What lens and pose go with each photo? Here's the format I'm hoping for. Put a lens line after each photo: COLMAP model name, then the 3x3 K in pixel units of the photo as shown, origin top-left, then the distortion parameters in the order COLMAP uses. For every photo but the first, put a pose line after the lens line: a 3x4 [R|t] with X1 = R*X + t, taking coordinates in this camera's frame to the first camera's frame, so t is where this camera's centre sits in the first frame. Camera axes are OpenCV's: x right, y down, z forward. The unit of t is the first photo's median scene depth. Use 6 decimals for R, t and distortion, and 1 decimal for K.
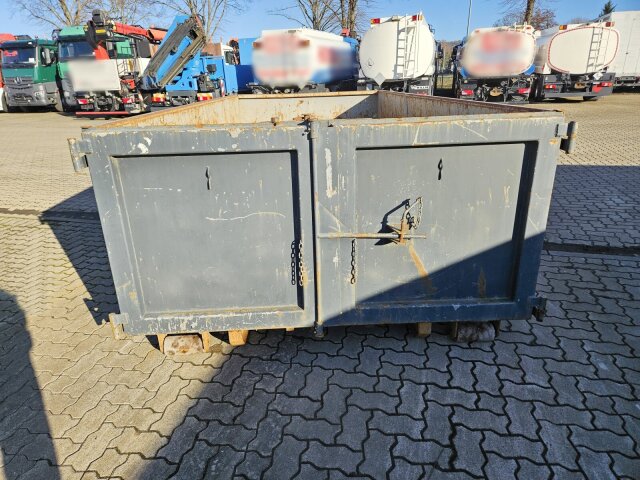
lens RADIAL K [[425.7, 0, 315.1], [0, 425.7, 242.1], [0, 0, 1]] dist [0.068539, -0.051714]
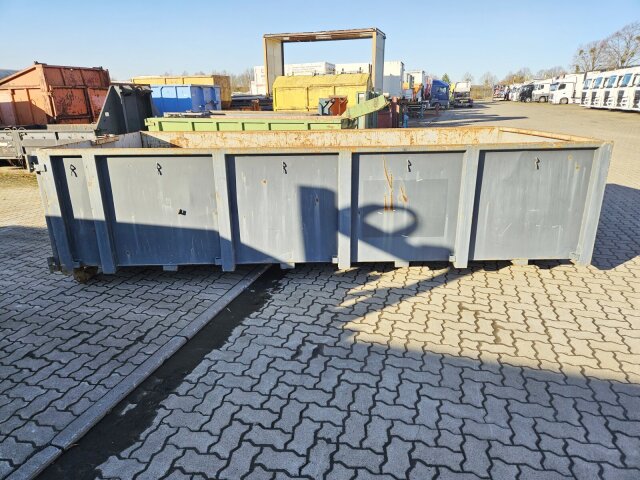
lens RADIAL K [[425.7, 0, 321.7], [0, 425.7, 233.9], [0, 0, 1]] dist [0.068539, -0.051714]
pose [[-0.024041, 0.328734, -0.944116, 0.316359], [-0.340830, 0.885115, 0.316869, -0.129967], [0.939817, 0.329401, 0.090763, 0.277699]]
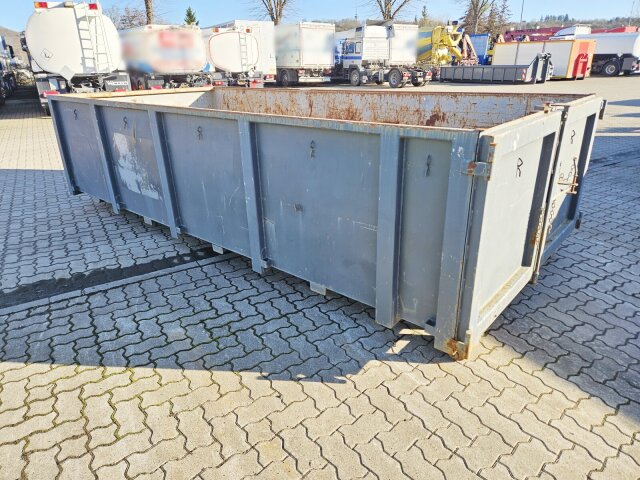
lens RADIAL K [[425.7, 0, 317.6], [0, 425.7, 234.7], [0, 0, 1]] dist [0.068539, -0.051714]
pose [[0.680032, -0.255802, 0.687111, -0.189829], [0.260309, 0.960344, 0.099895, -0.031124], [-0.685416, 0.110930, 0.719652, 0.080959]]
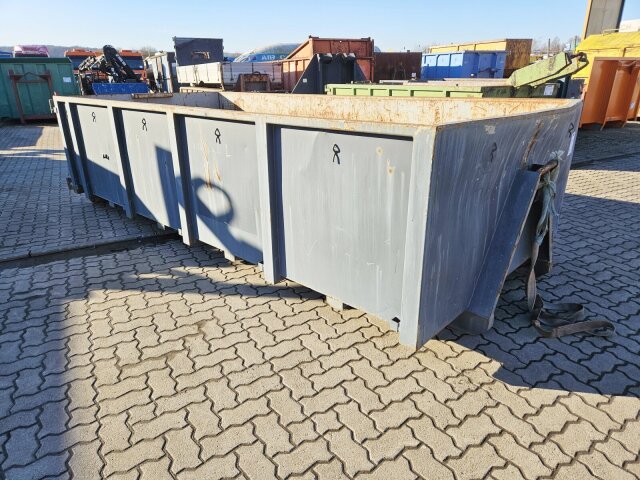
lens RADIAL K [[425.7, 0, 316.2], [0, 425.7, 239.9], [0, 0, 1]] dist [0.068539, -0.051714]
pose [[-0.712975, 0.285628, -0.640377, 0.176364], [-0.216974, 0.778580, 0.588843, -0.192669], [0.666775, 0.558776, -0.493134, 0.489760]]
